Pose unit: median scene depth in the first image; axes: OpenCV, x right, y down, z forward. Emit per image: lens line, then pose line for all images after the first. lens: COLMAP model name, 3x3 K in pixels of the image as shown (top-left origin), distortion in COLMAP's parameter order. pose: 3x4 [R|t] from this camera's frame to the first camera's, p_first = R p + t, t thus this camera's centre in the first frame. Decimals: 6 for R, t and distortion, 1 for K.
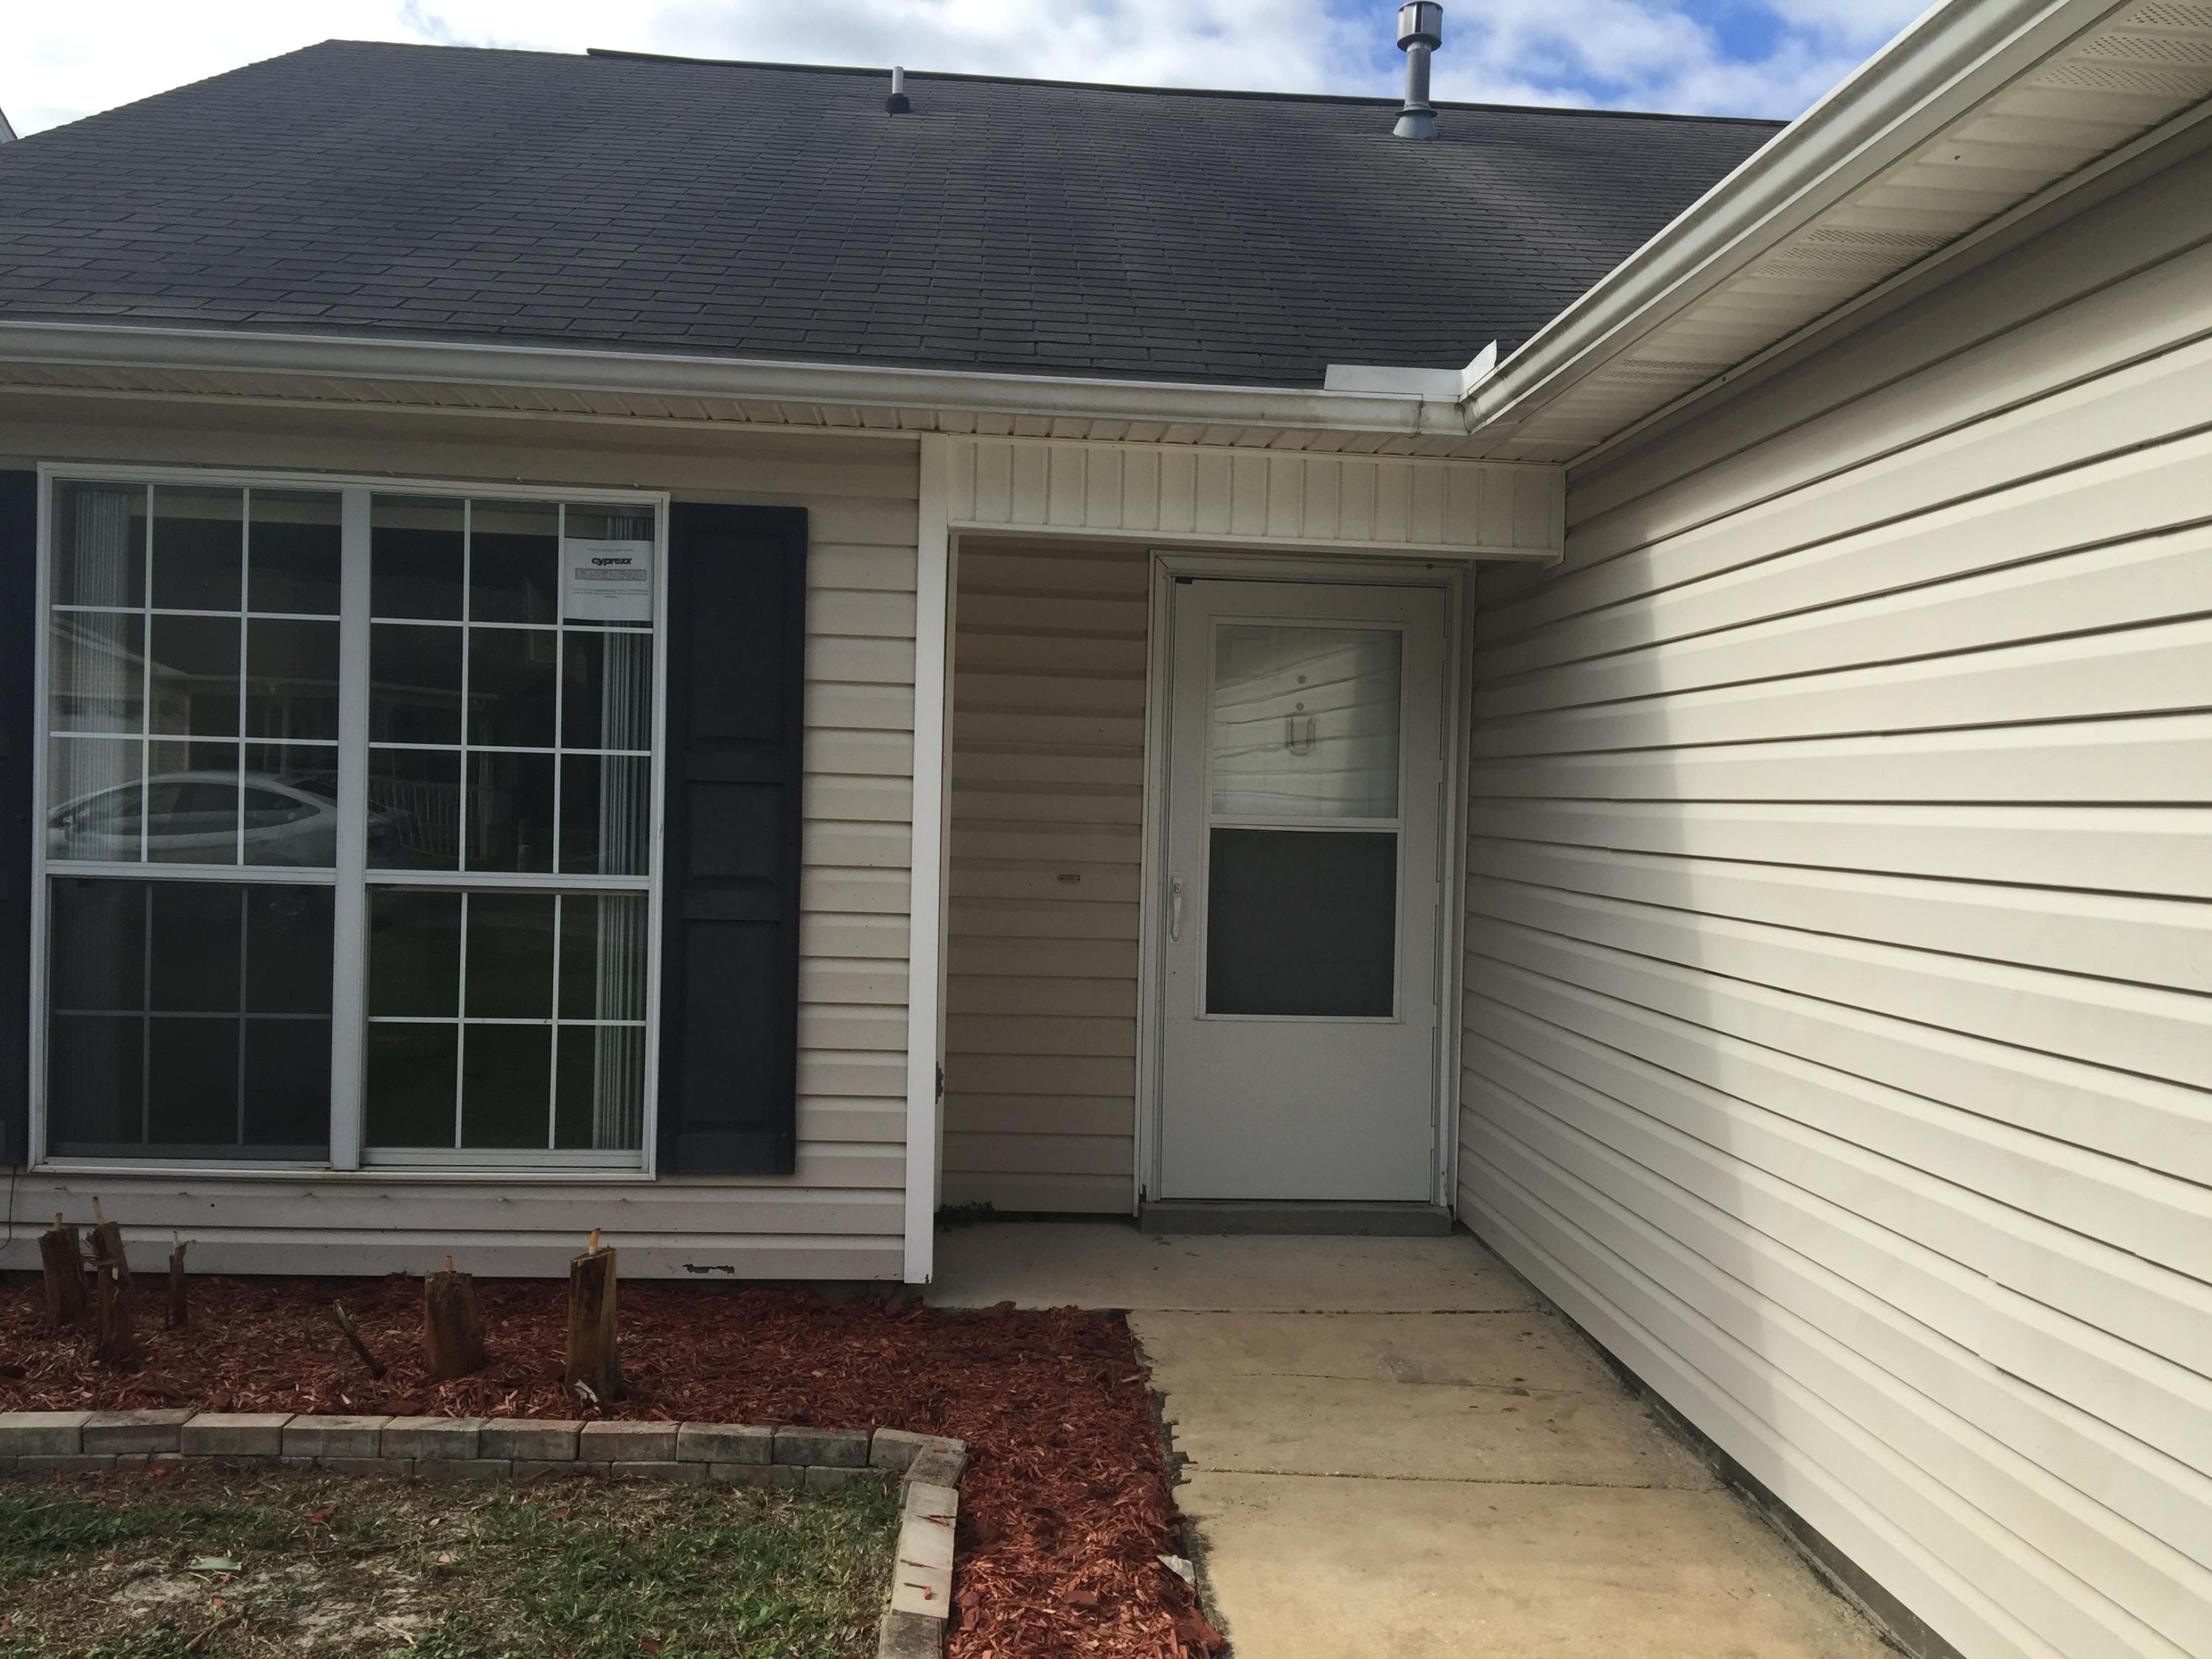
lens RADIAL K [[1855.1, 0, 1107.0], [0, 1855.1, 797.0], [0, 0, 1]] dist [0.087398, -0.152951]
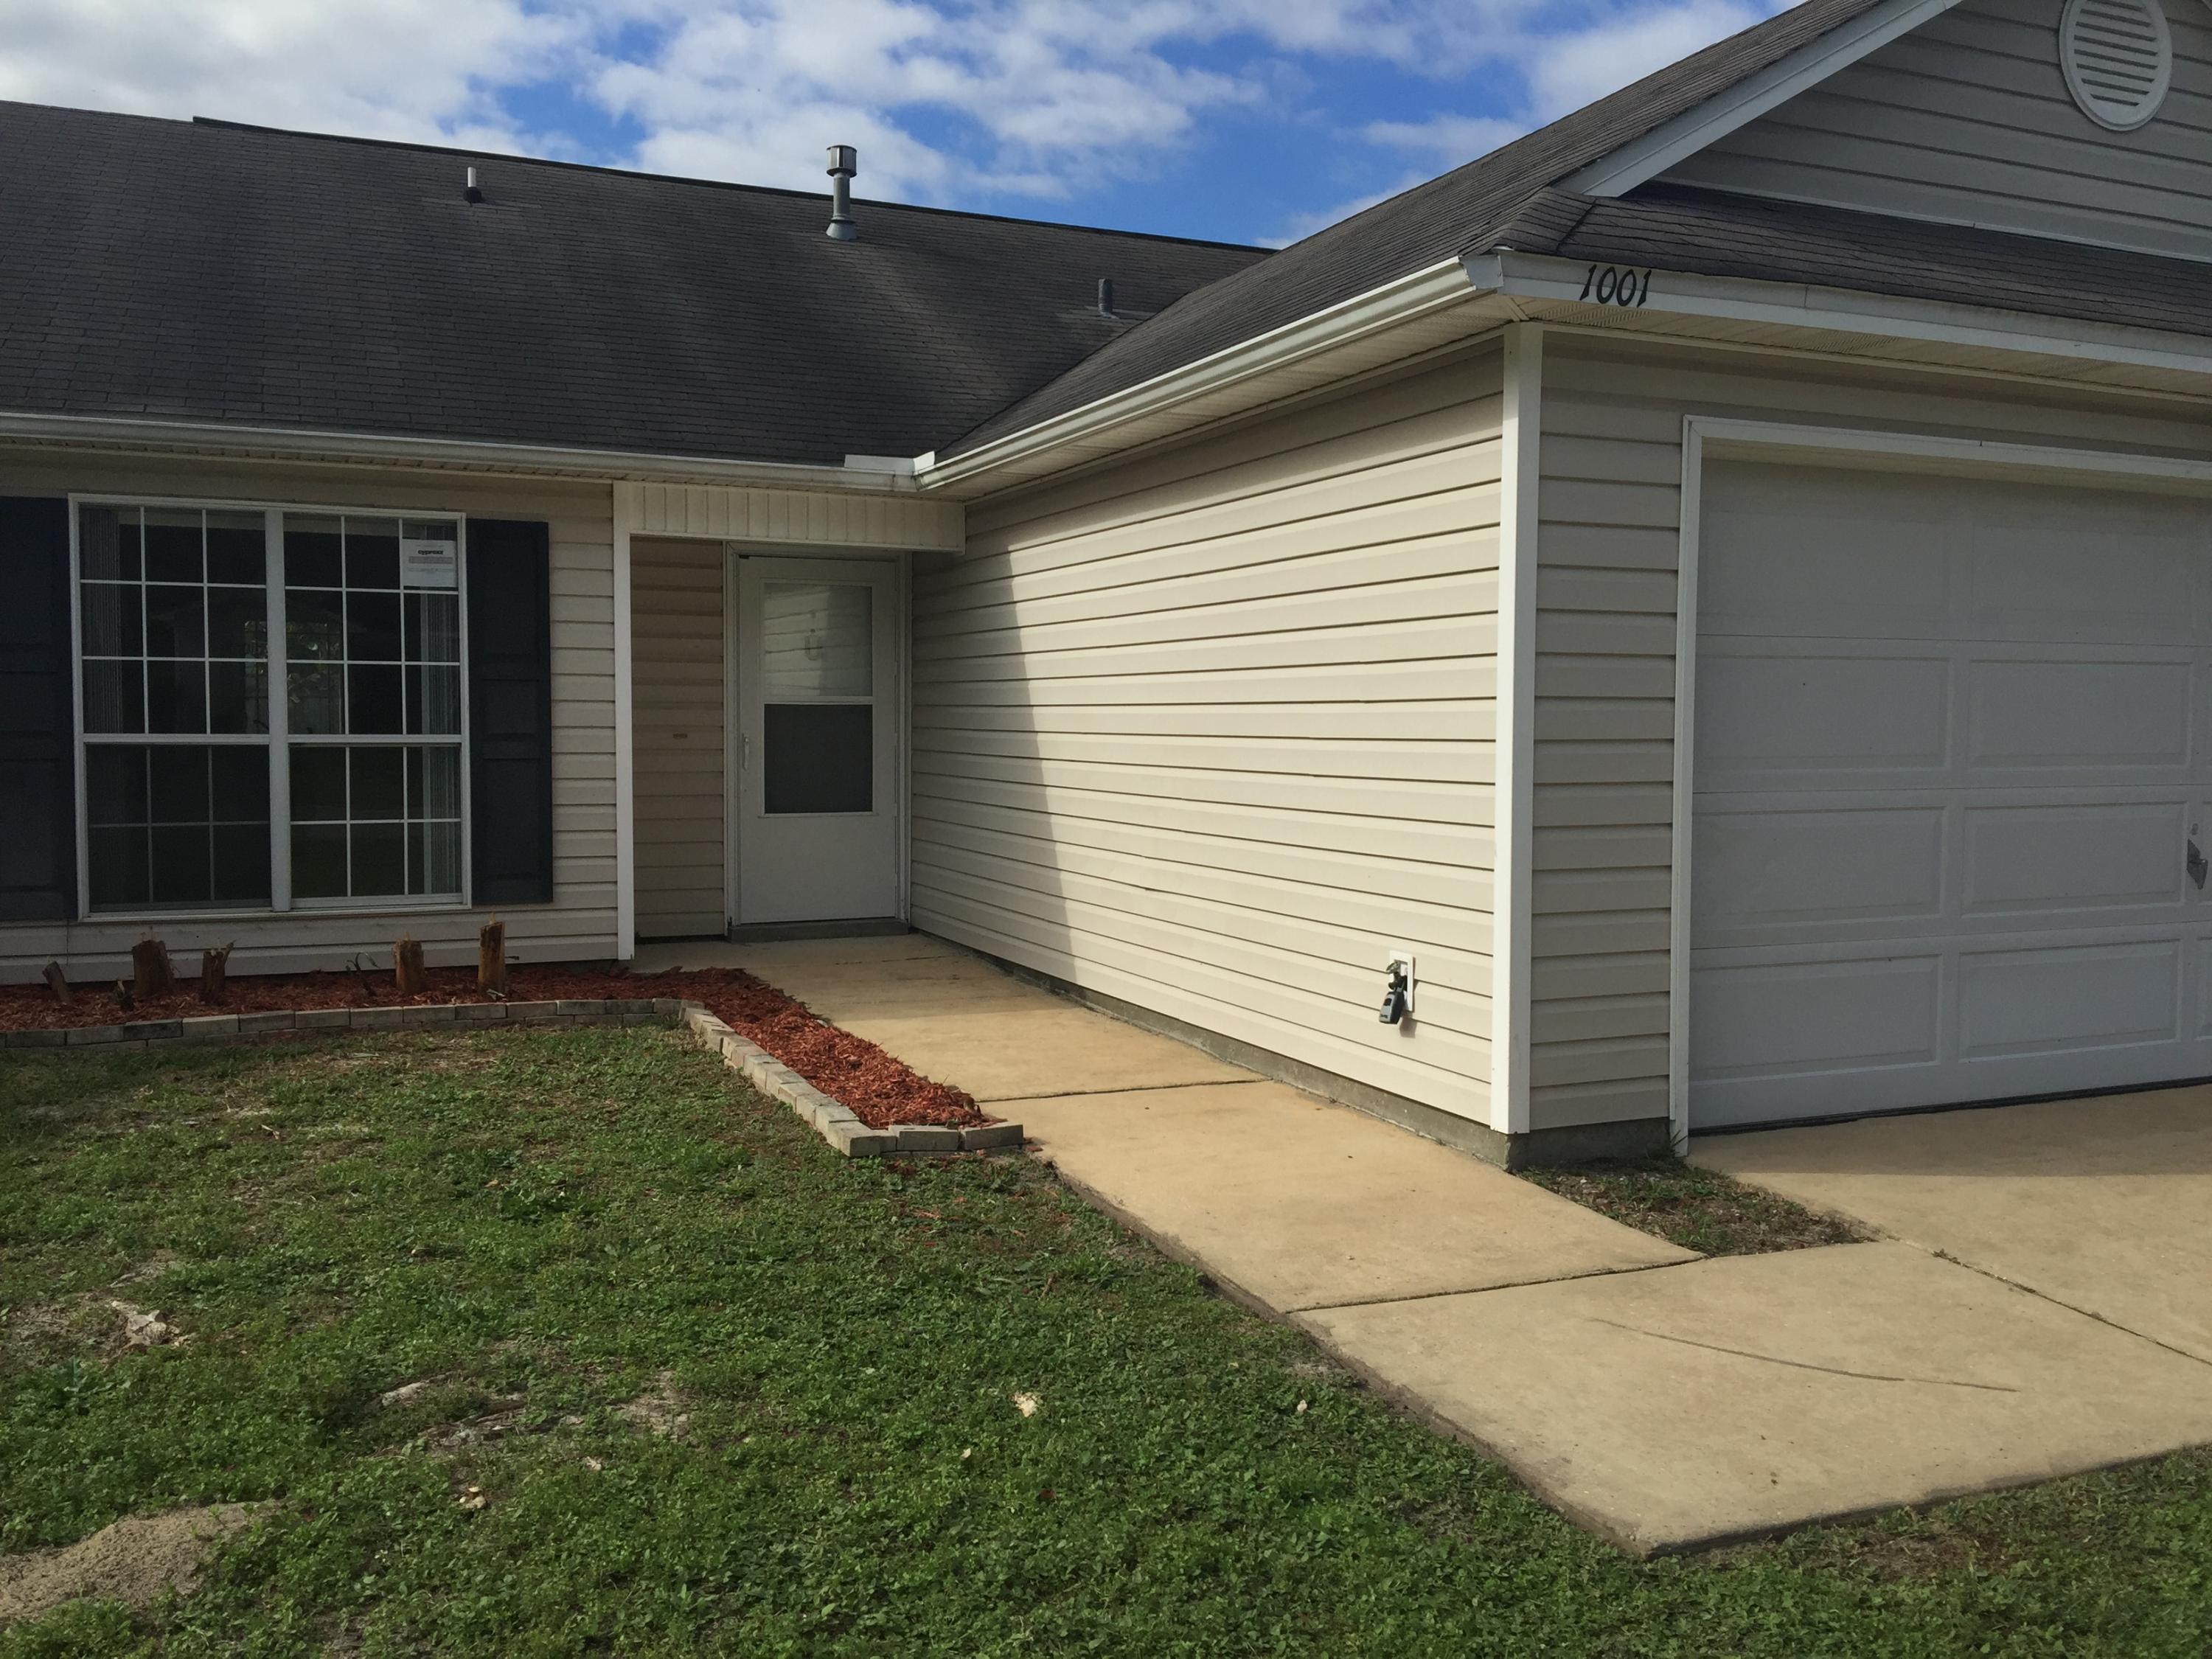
lens RADIAL K [[1855.1, 0, 1107.0], [0, 1855.1, 797.0], [0, 0, 1]] dist [0.087398, -0.152951]
pose [[0.942074, -0.040402, 0.332963, -0.261546], [0.023628, 0.998246, 0.054276, 0.019988], [-0.334572, -0.043265, 0.941377, -0.845867]]
